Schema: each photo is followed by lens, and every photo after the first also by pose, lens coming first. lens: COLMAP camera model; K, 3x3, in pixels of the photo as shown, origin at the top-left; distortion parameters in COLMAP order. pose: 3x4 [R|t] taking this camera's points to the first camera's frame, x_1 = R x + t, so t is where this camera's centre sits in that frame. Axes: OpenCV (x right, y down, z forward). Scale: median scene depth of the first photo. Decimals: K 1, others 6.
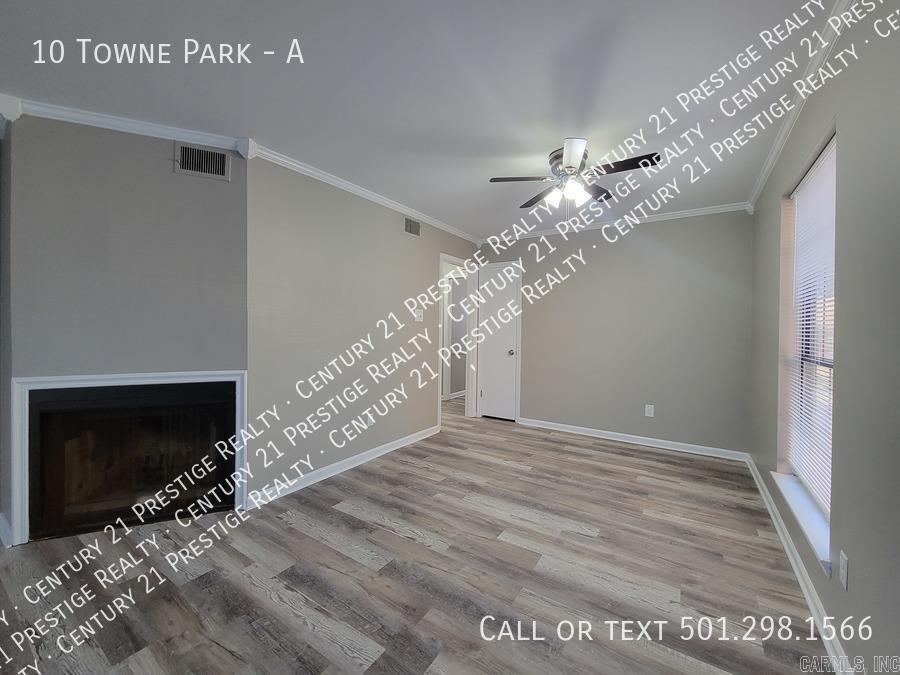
lens RADIAL K [[367.5, 0, 451.0], [0, 367.5, 332.6], [0, 0, 1]] dist [0.003183, -0.002752]
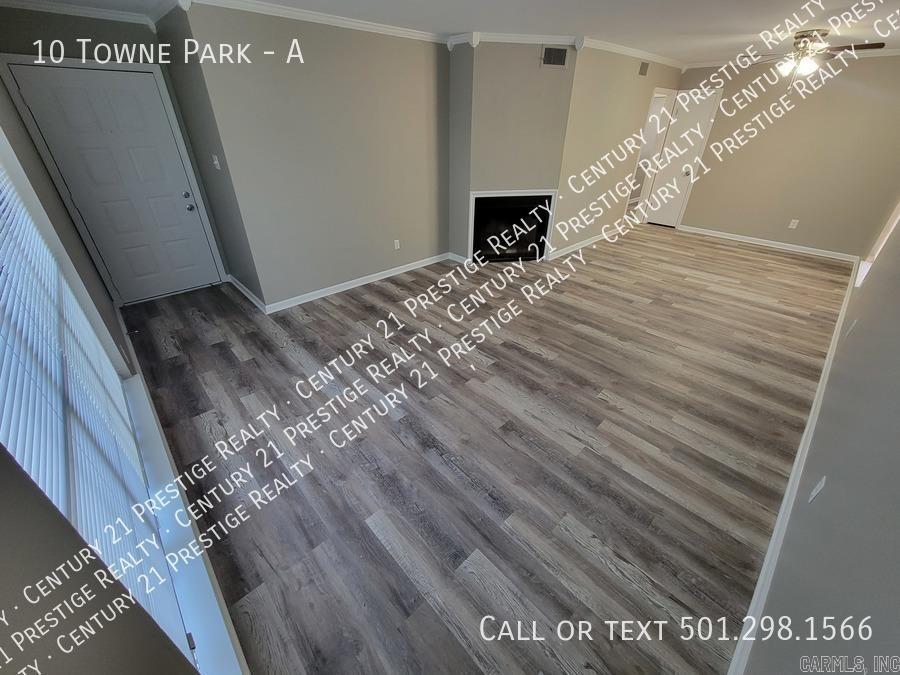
lens RADIAL K [[367.5, 0, 447.6], [0, 367.5, 332.4], [0, 0, 1]] dist [0.003183, -0.002752]
pose [[0.971256, 0.113171, -0.209415, -0.604953], [0.003738, 0.872395, 0.488788, -0.175246], [0.238009, -0.475521, 0.846895, -1.050556]]
